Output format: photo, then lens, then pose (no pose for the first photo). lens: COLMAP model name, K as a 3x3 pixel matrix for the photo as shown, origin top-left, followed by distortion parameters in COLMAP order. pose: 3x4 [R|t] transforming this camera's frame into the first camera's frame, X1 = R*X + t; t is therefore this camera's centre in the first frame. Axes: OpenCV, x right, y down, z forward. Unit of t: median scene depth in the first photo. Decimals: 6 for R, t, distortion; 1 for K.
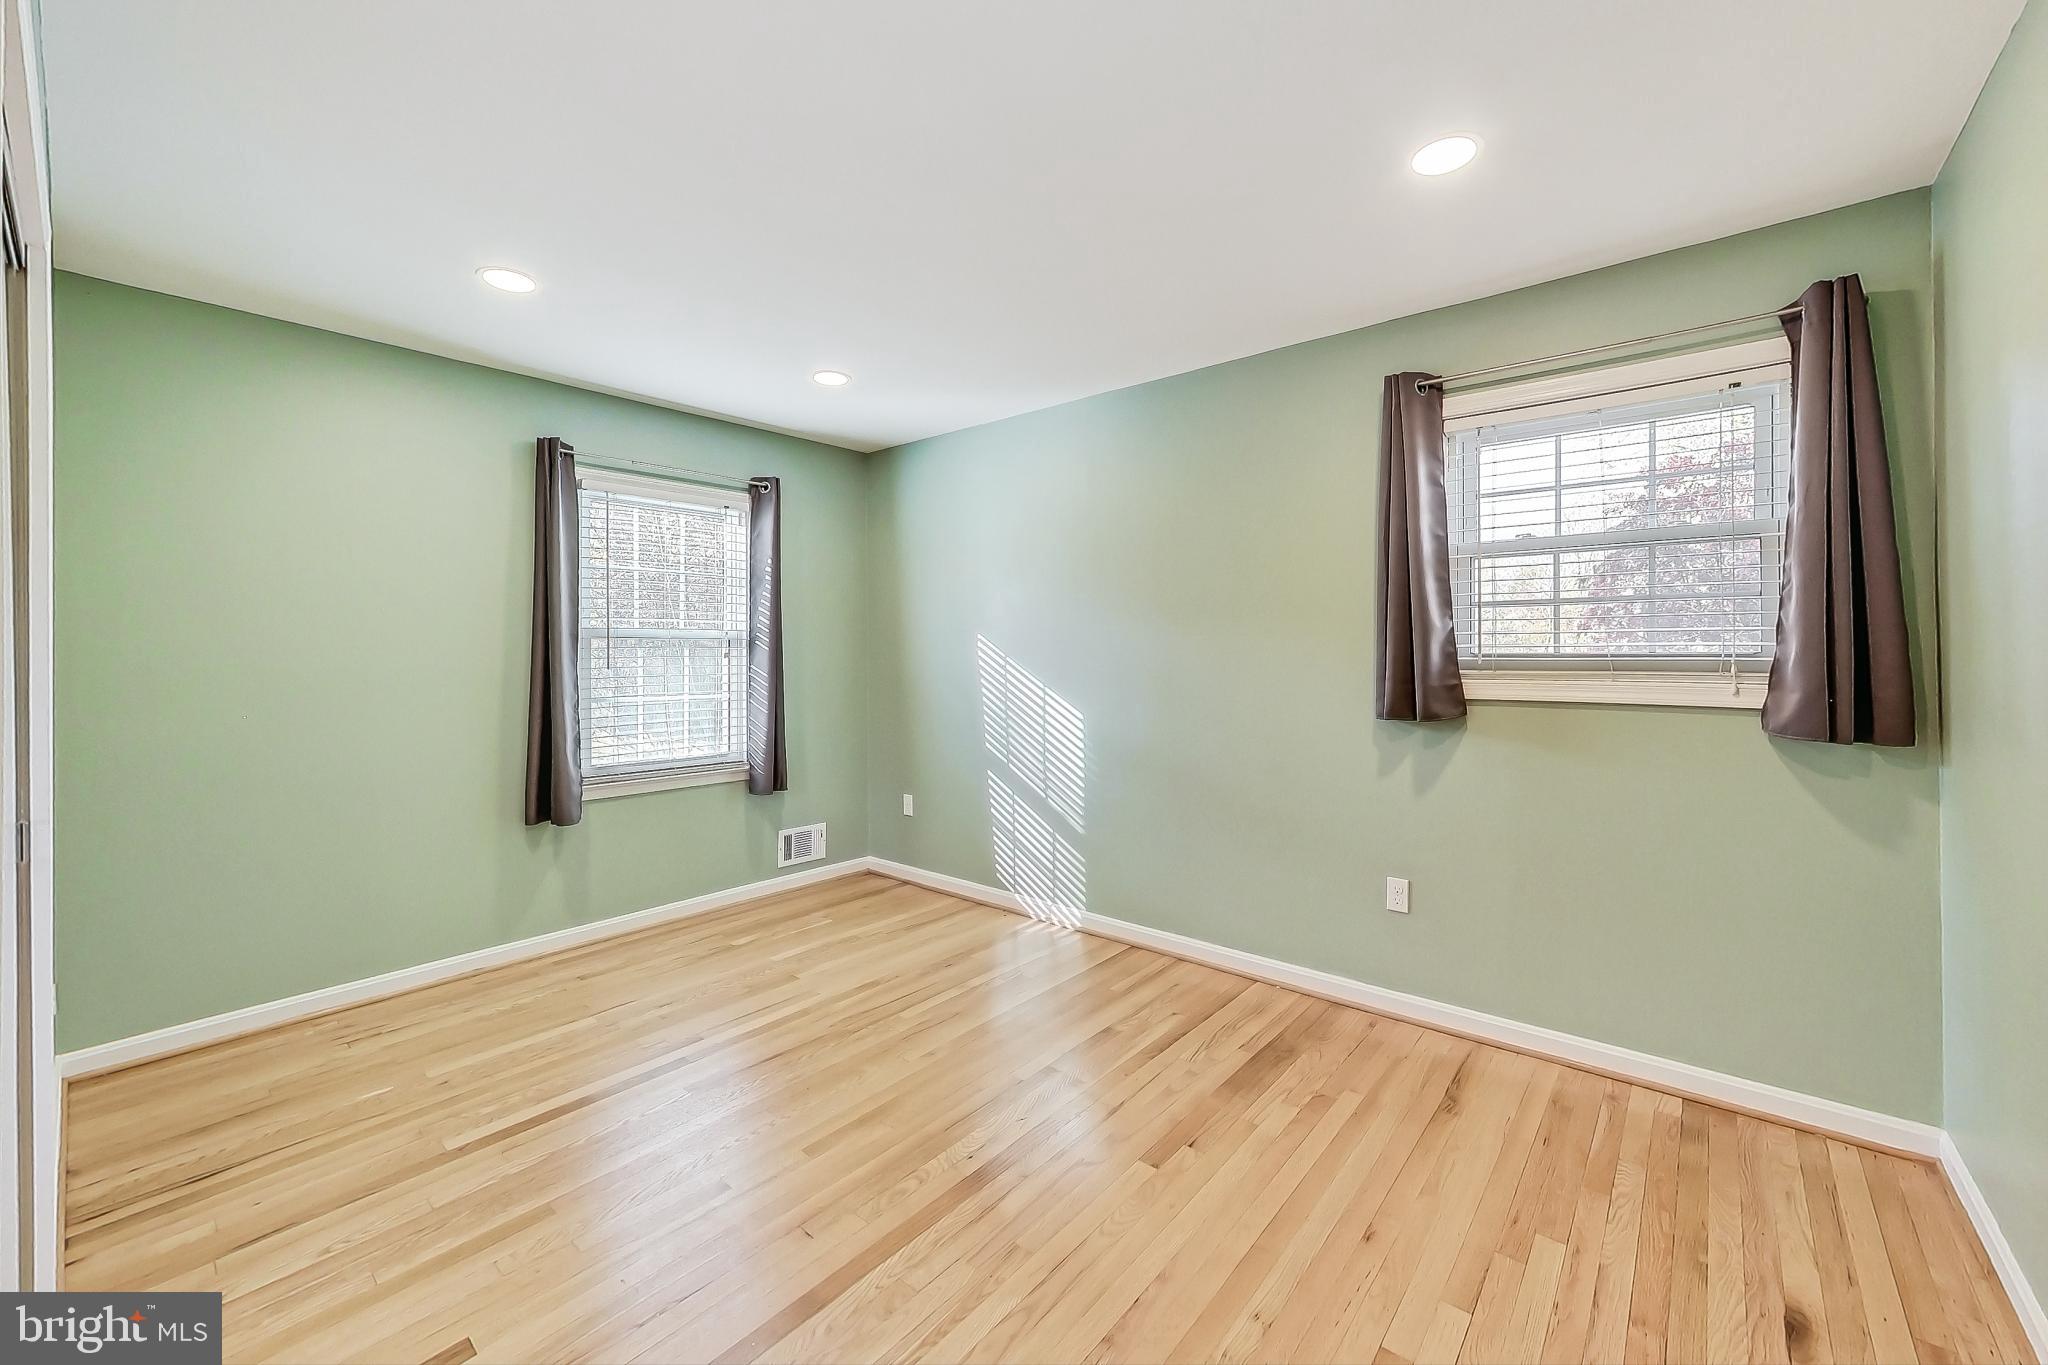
lens RADIAL K [[804.7, 0, 1020.4], [0, 804.7, 643.6], [0, 0, 1]] dist [-0.000002, -0.000022]
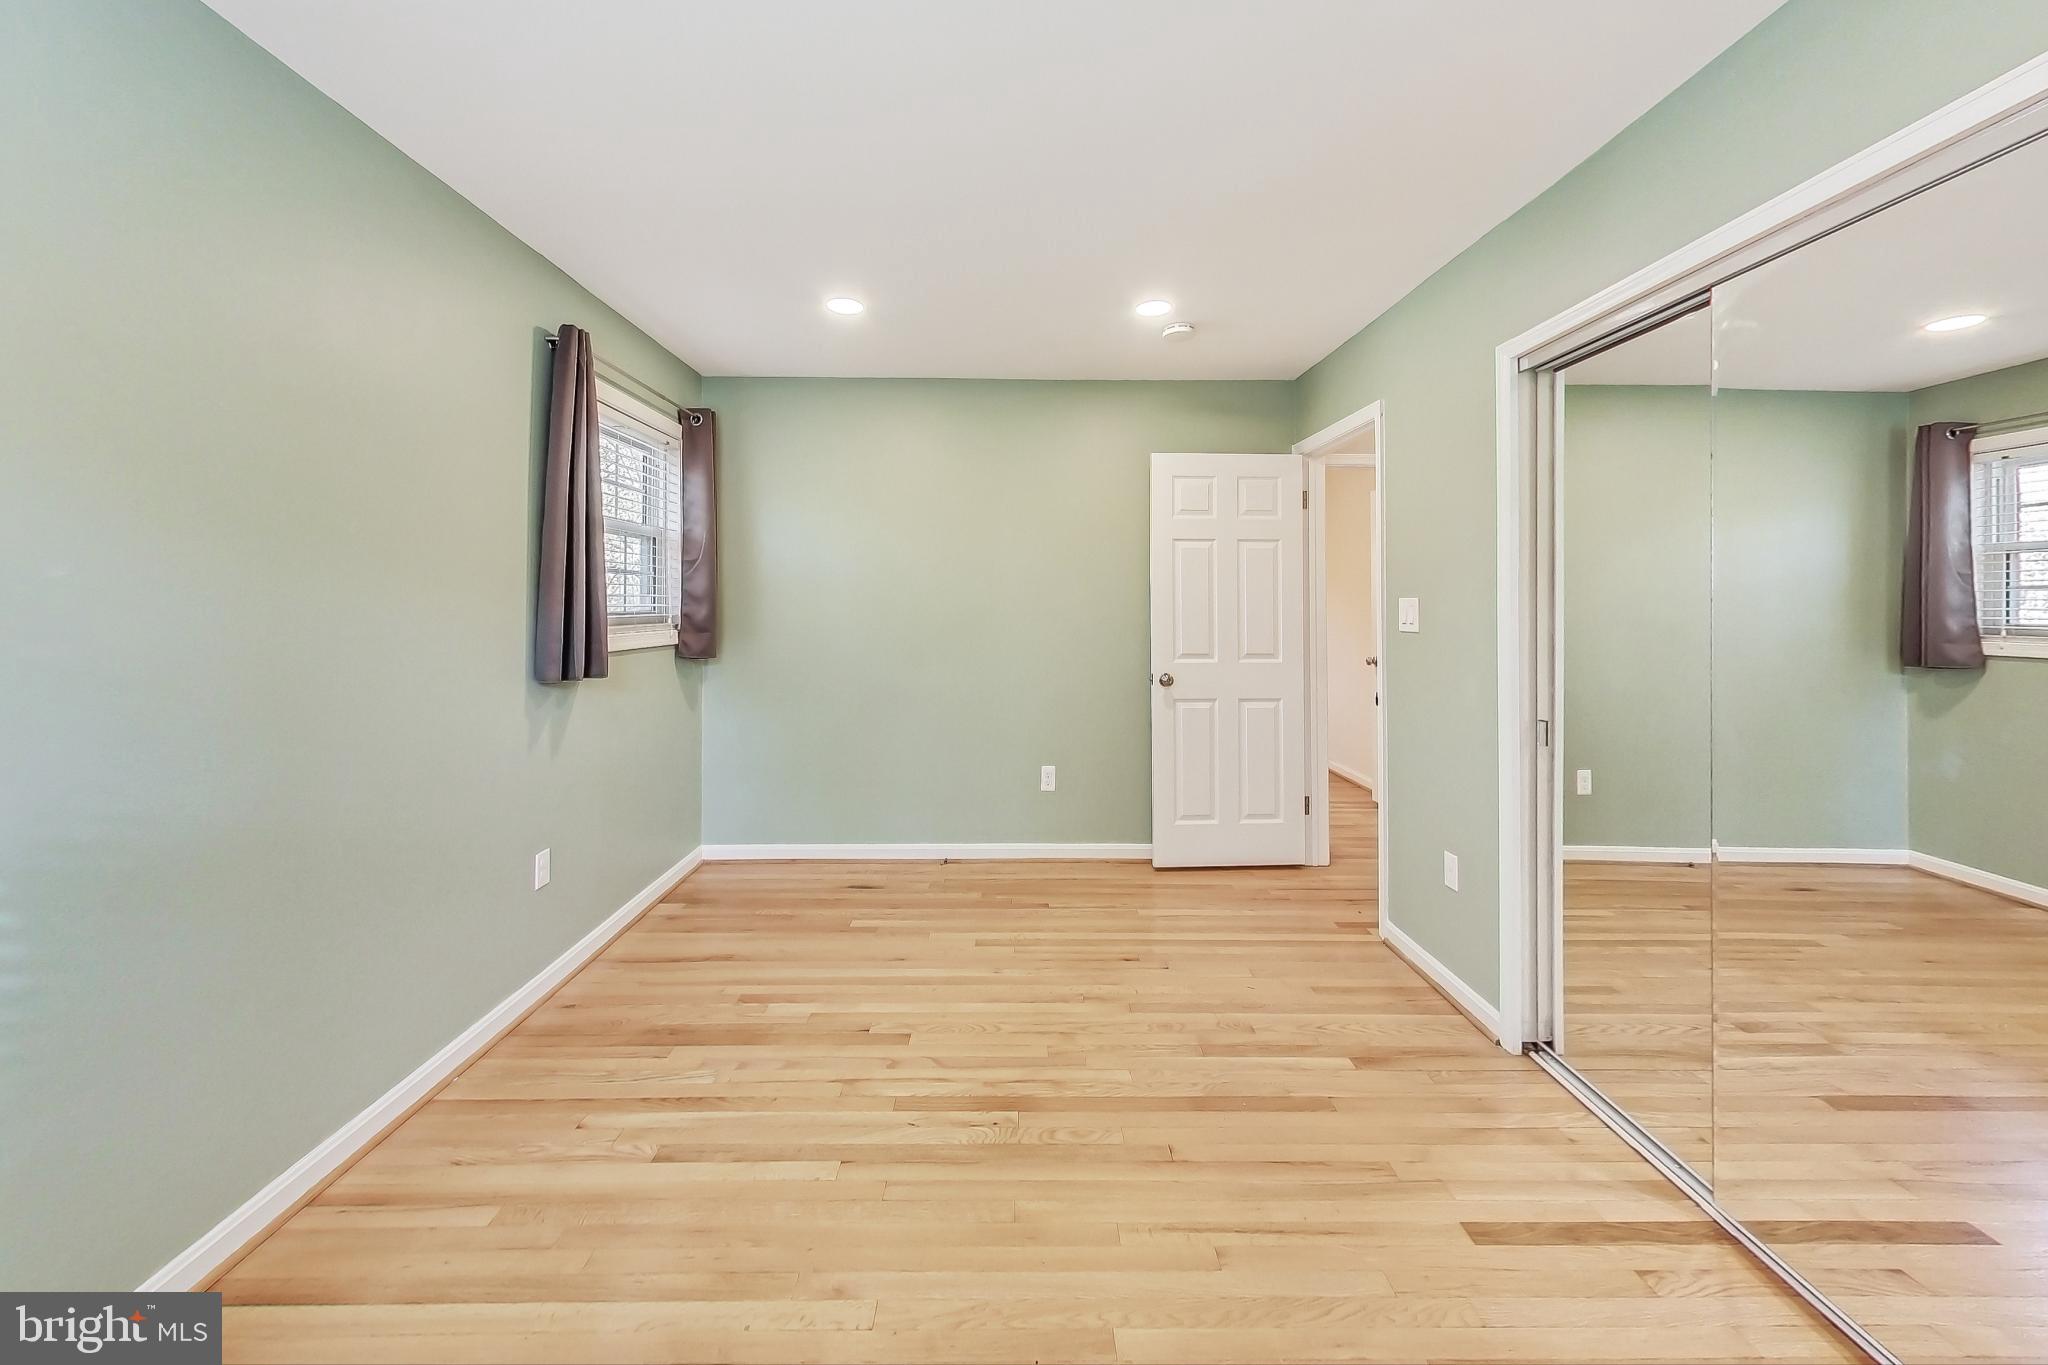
lens RADIAL K [[732.5, 0, 1024.0], [0, 732.5, 682.5], [0, 0, 1]] dist [-0.000095, -0.000097]
pose [[-0.663945, -0.072218, 0.744286, -0.616357], [-0.001810, 0.995478, 0.094976, 0.012539], [-0.747779, 0.061712, -0.661073, 1.322835]]
